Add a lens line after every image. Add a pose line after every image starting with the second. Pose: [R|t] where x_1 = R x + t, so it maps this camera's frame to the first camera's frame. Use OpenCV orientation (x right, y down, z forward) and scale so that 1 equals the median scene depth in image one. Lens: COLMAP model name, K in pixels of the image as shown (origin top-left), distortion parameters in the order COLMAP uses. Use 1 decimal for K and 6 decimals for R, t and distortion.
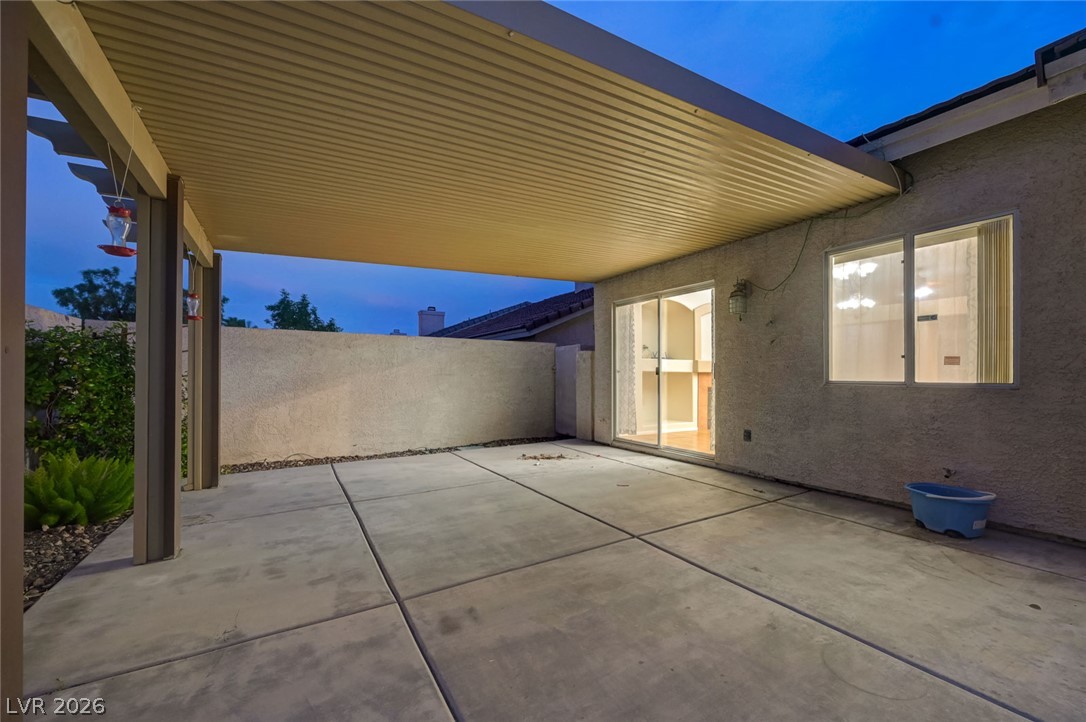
lens RADIAL K [[436.9, 0, 538.2], [0, 436.9, 369.6], [0, 0, 1]] dist [-0.001318, 0.000134]
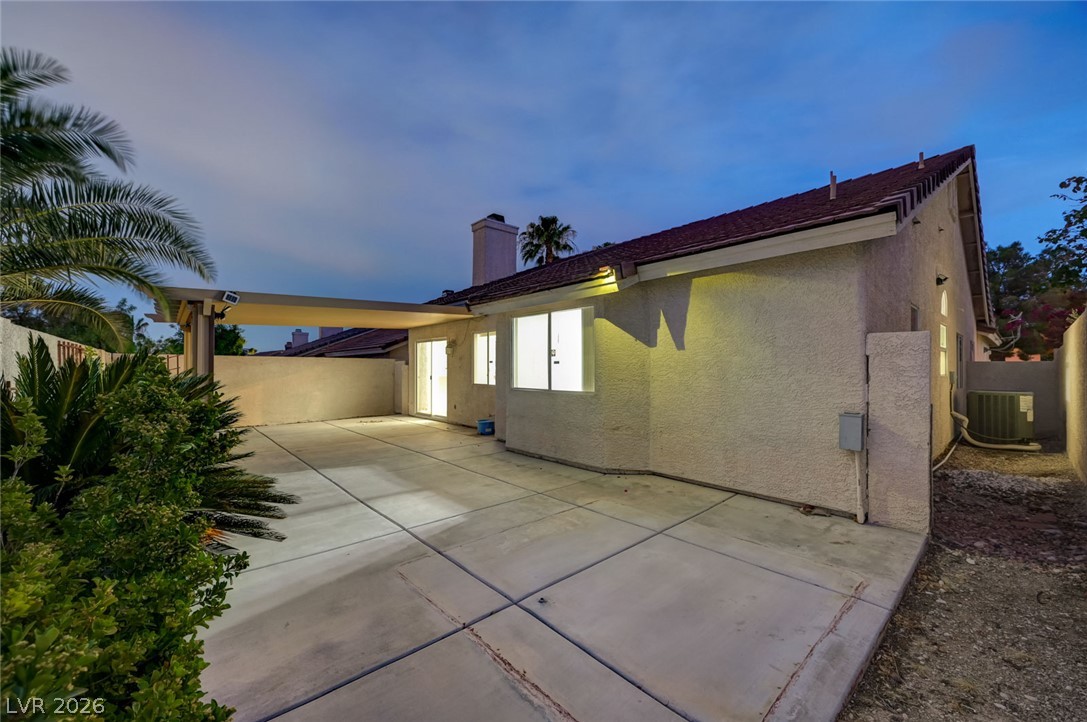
lens RADIAL K [[437.3, 0, 540.2], [0, 437.3, 363.3], [0, 0, 1]] dist [-0.001318, 0.000134]
pose [[0.982684, 0.002828, 0.185266, 0.559751], [-0.002473, 0.999995, -0.002146, -0.085119], [-0.185271, 0.001651, 0.982686, -1.523900]]
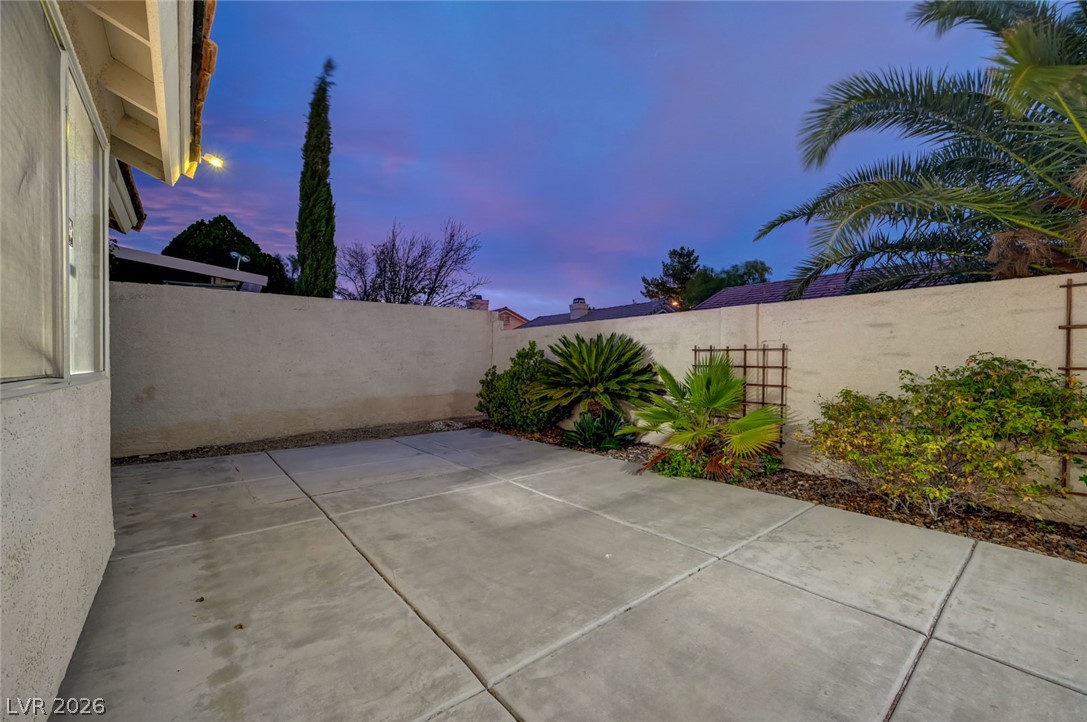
lens RADIAL K [[437.3, 0, 553.1], [0, 437.3, 363.4], [0, 0, 1]] dist [-0.001318, 0.000134]
pose [[-0.982992, 0.004637, -0.183588, 0.529228], [0.005830, 0.999965, -0.005956, -0.002293], [0.183554, -0.006925, -0.982985, 0.476013]]
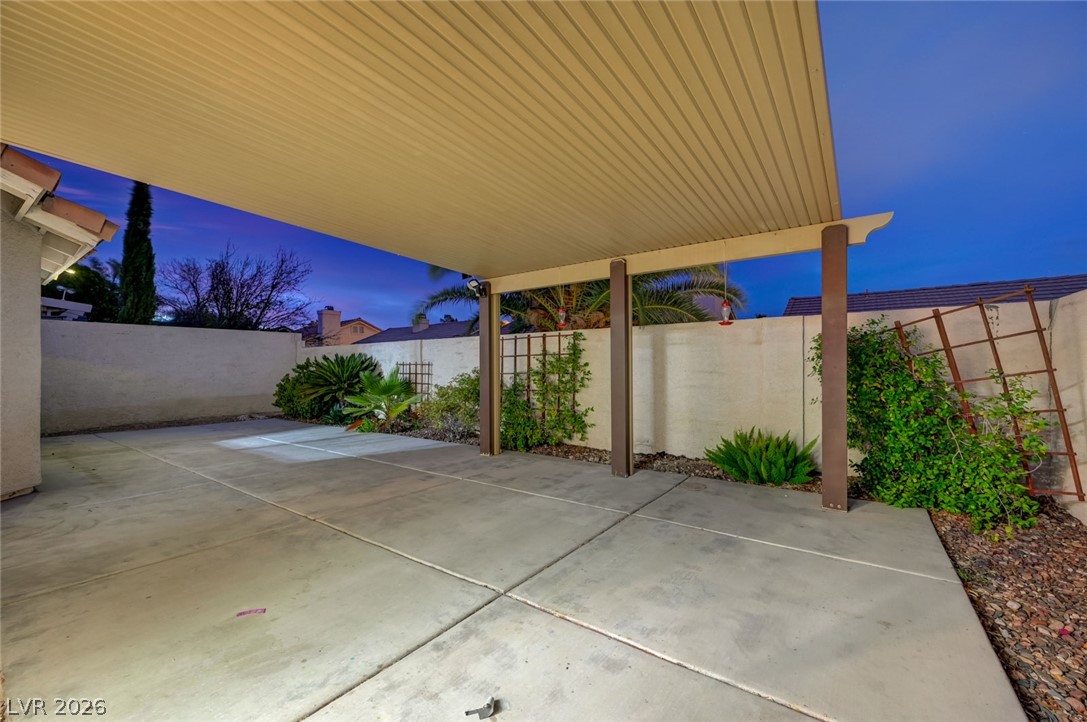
lens RADIAL K [[437.3, 0, 553.2], [0, 437.3, 362.9], [0, 0, 1]] dist [-0.001318, 0.000134]
pose [[-0.904928, -0.000878, -0.425563, 0.103153], [0.009639, 0.999699, -0.022559, 0.004664], [0.425455, -0.024516, -0.904648, 1.684623]]
